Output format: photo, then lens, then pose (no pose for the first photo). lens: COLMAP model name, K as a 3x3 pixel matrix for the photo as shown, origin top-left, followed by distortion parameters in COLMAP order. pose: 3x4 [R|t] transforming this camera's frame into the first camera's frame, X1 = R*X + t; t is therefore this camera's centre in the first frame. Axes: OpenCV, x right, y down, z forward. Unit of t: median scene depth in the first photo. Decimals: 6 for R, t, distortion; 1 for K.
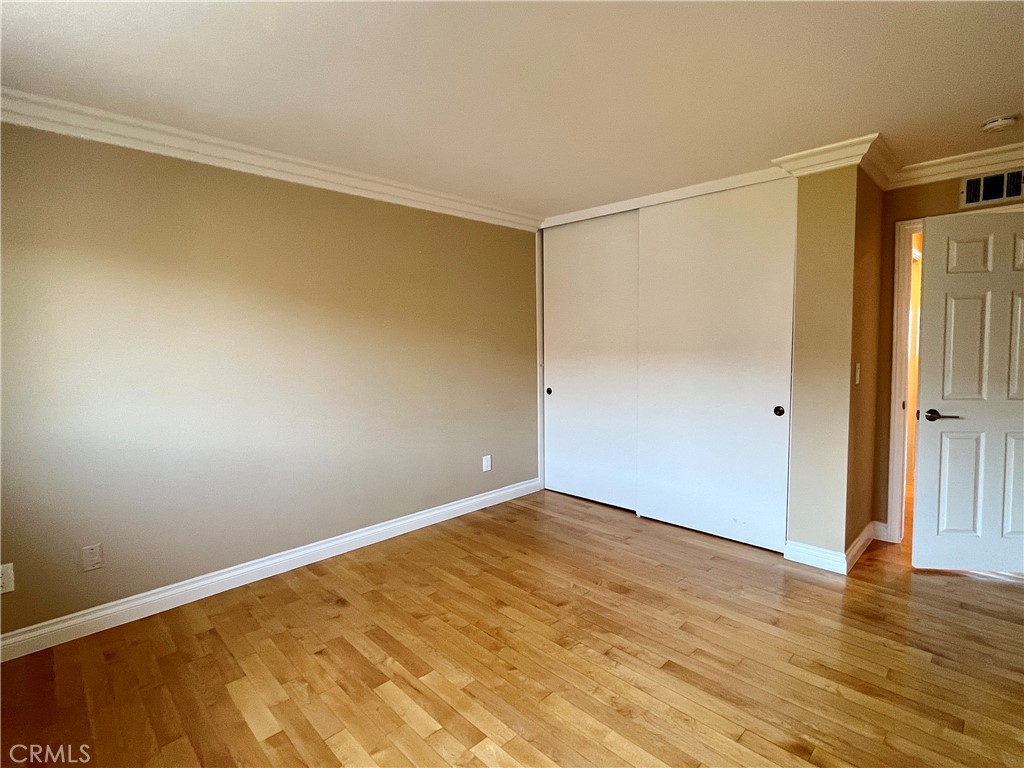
lens RADIAL K [[509.7, 0, 512.0], [0, 509.7, 384.0], [0, 0, 1]] dist [0.000398, -0.000097]
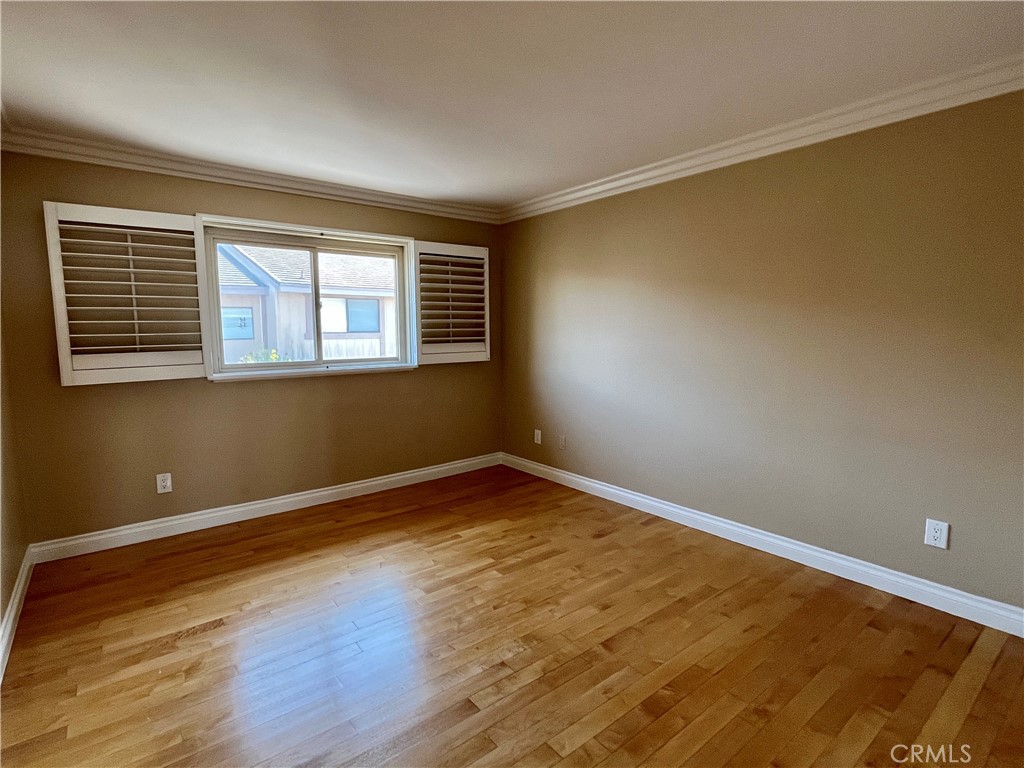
lens RADIAL K [[509.7, 0, 512.0], [0, 509.7, 384.0], [0, 0, 1]] dist [0.000398, -0.000097]
pose [[-0.103927, 0.123800, -0.986850, 0.850675], [-0.076484, 0.988290, 0.132035, -0.079813], [0.991640, 0.089200, -0.093241, 0.869330]]
